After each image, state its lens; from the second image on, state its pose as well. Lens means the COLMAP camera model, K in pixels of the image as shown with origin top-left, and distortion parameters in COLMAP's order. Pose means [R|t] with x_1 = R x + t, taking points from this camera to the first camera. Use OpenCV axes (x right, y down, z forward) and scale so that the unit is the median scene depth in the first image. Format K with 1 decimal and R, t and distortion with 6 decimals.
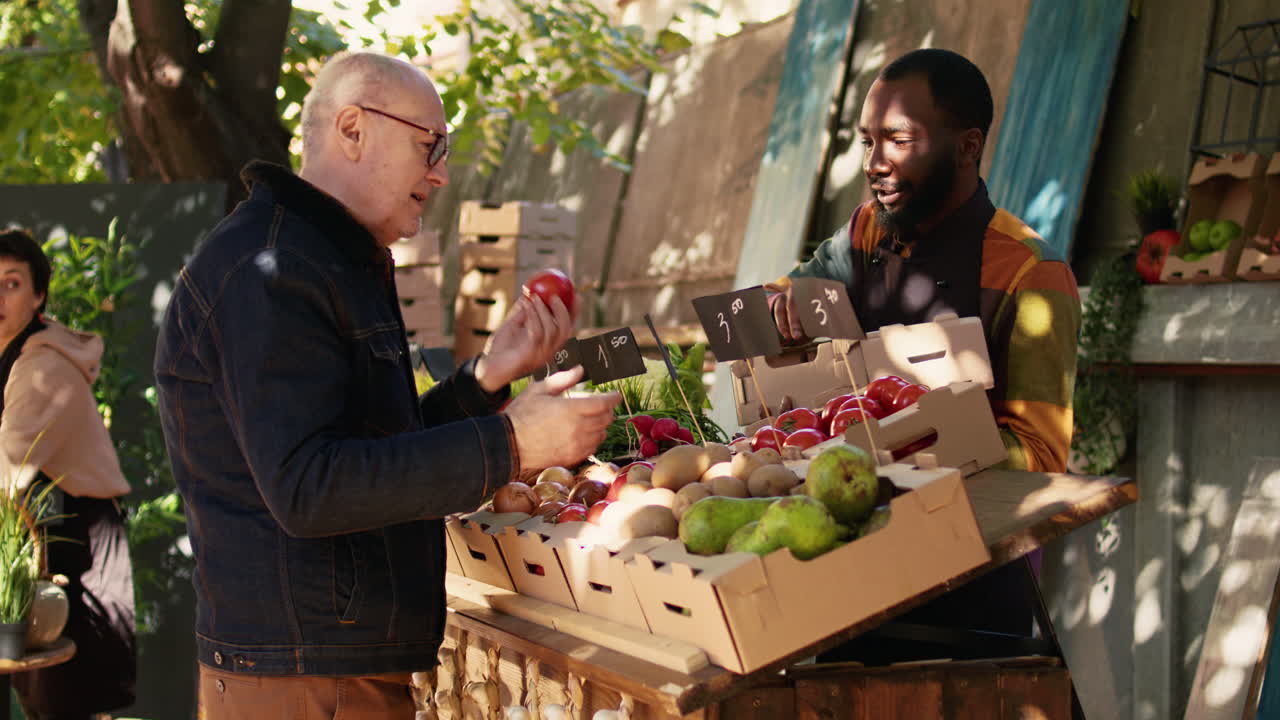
lens RADIAL K [[2216.3, 0, 638.2], [0, 2216.3, 349.5], [0, 0, 1]] dist [-0.063003, 0.000000]
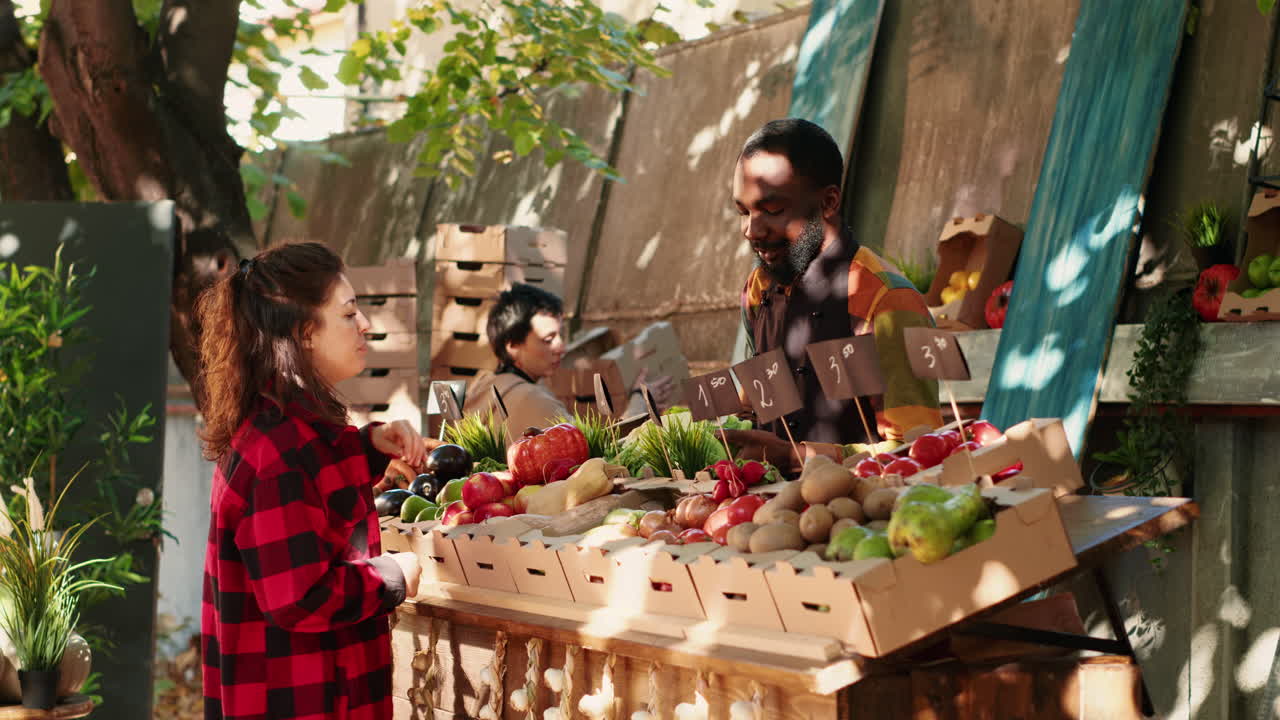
lens RADIAL K [[2959.0, 0, 636.2], [0, 2959.0, 371.1], [0, 0, 1]] dist [-0.096890, 0.000000]
pose [[0.999300, 0.000601, 0.037406, -0.061399], [-0.000344, 0.999976, -0.006877, 0.000634], [-0.037409, 0.006859, 0.999276, -0.258944]]
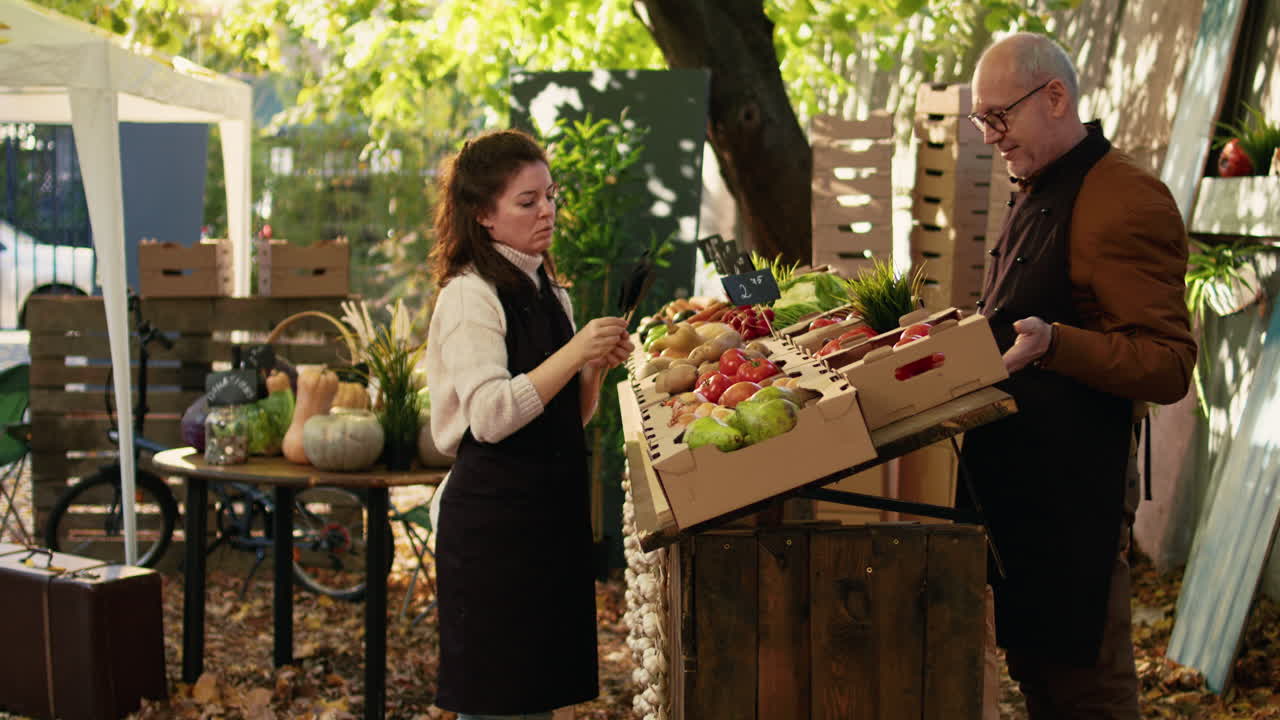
lens RADIAL K [[2163.4, 0, 647.3], [0, 2163.4, 358.9], [0, 0, 1]] dist [-0.034429, 0.000000]
pose [[0.948632, 0.036123, -0.314314, 0.197109], [-0.007171, 0.995660, 0.092785, -0.038641], [0.316302, -0.085765, 0.944774, -0.135766]]
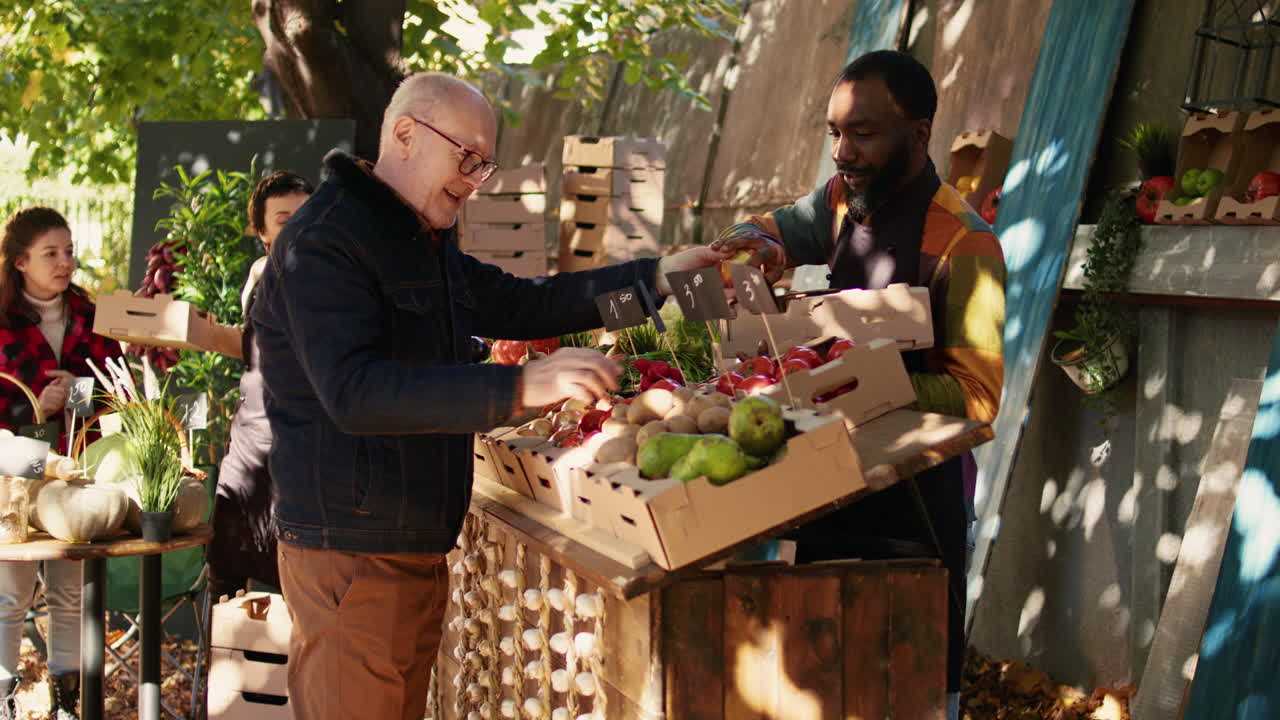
lens RADIAL K [[2150.3, 0, 629.5], [0, 2150.3, 355.1], [0, 0, 1]] dist [-0.058148, 0.000000]
pose [[0.997069, 0.006972, -0.076189, 0.051224], [-0.002705, 0.998429, 0.055963, -0.023320], [0.076459, -0.055592, 0.995522, -0.119803]]
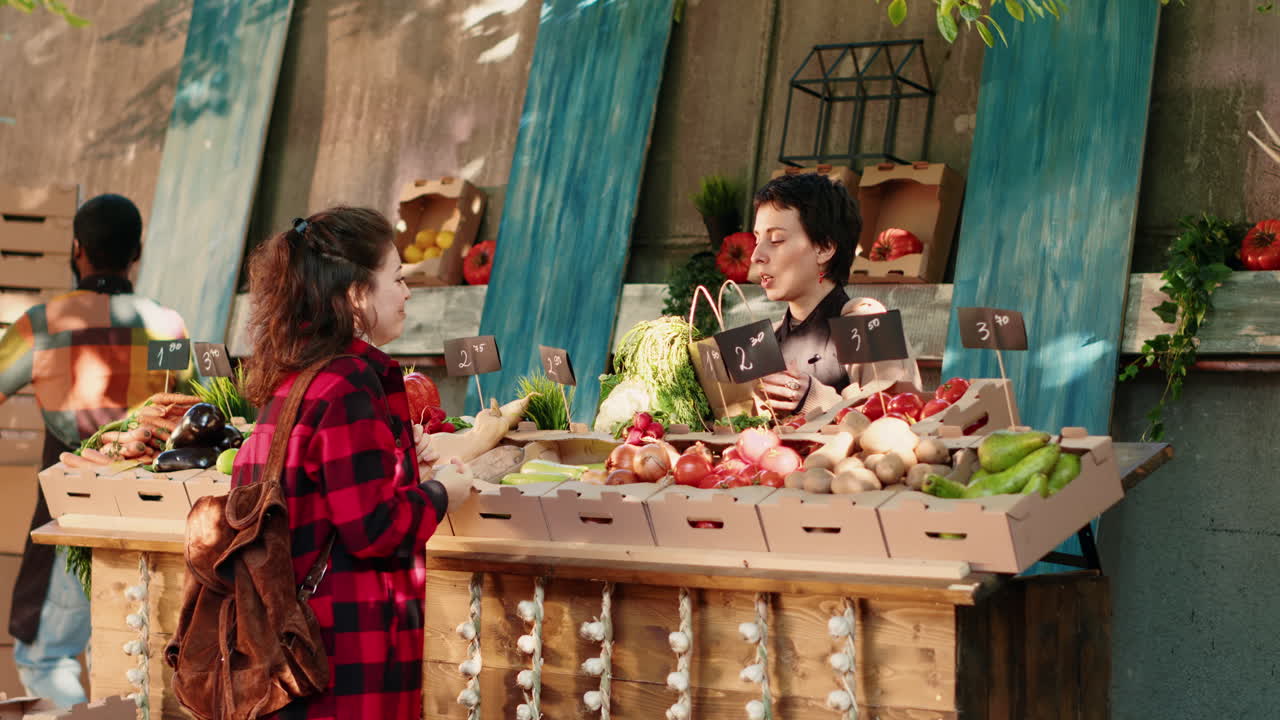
lens RADIAL K [[3150.8, 0, 641.5], [0, 3150.8, 359.7], [0, 0, 1]] dist [-0.122884, 0.000000]
pose [[0.897429, -0.004205, 0.441138, -0.481109], [-0.001083, 0.999931, 0.011734, -0.010395], [-0.441157, -0.011008, 0.897363, -0.346978]]
